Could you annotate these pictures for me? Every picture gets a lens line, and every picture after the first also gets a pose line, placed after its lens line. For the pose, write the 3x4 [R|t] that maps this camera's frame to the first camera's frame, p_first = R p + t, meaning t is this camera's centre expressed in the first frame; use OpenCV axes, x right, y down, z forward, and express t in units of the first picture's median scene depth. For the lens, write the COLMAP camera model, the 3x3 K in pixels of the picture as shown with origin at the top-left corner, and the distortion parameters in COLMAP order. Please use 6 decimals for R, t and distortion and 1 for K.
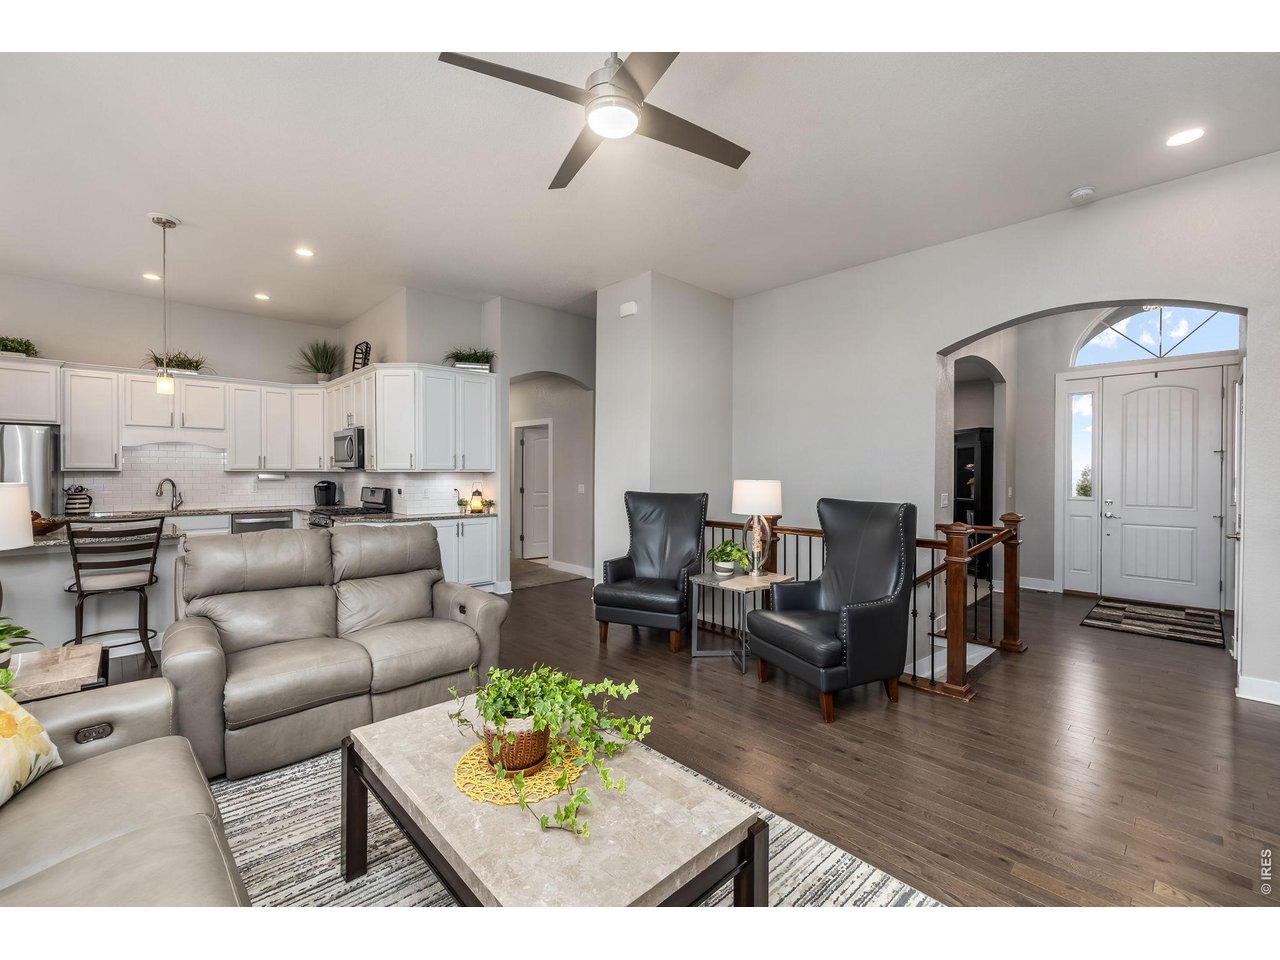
lens RADIAL K [[550.3, 0, 634.0], [0, 550.3, 472.0], [0, 0, 1]] dist [-0.001121, -0.000152]
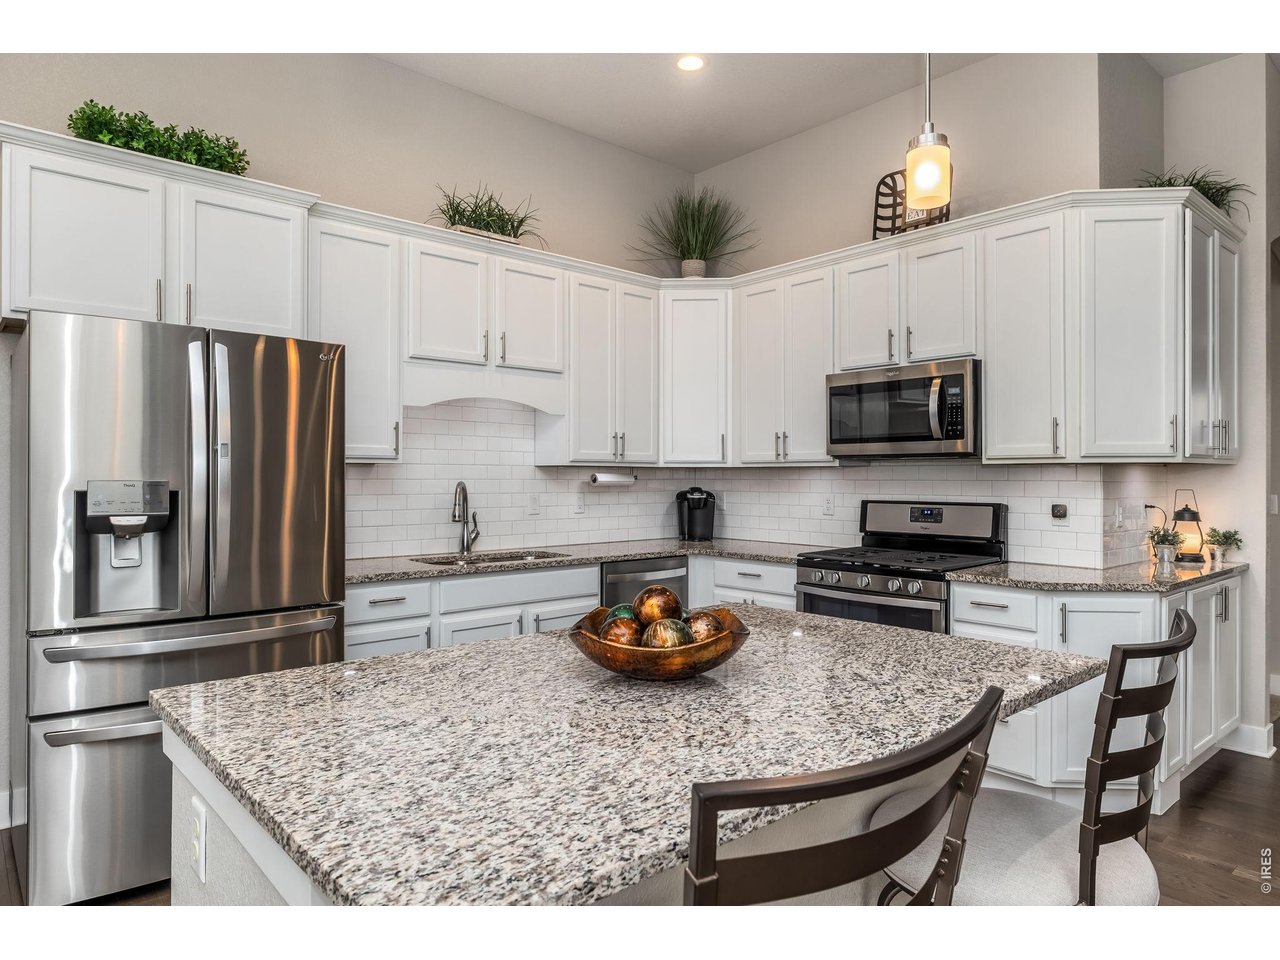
lens RADIAL K [[796.8, 0, 637.1], [0, 796.8, 473.9], [0, 0, 1]] dist [-0.000882, 0.000258]
pose [[0.999608, -0.001552, -0.027943, -0.681071], [0.001371, 0.999978, -0.006511, 0.010202], [0.027953, 0.006470, 0.999588, 0.361157]]
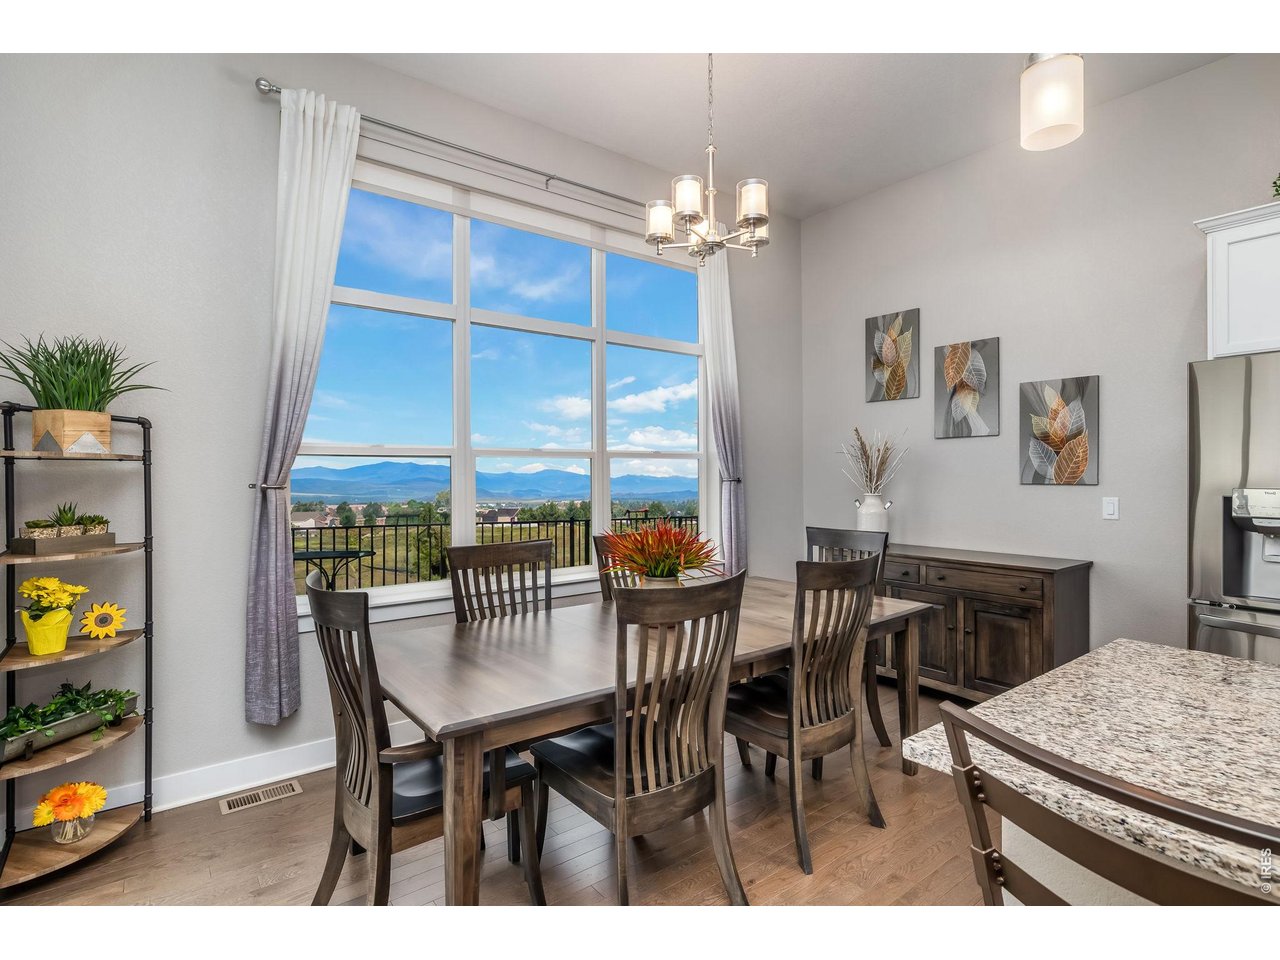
lens RADIAL K [[649.7, 0, 640.0], [0, 649.7, 480.0], [0, 0, 1]] dist [-0.000944, -0.000071]
pose [[-0.097464, 0.005509, -0.995224, -0.528759], [-0.003225, 0.999978, 0.005851, 0.003886], [0.995234, 0.003780, -0.097444, 0.419249]]
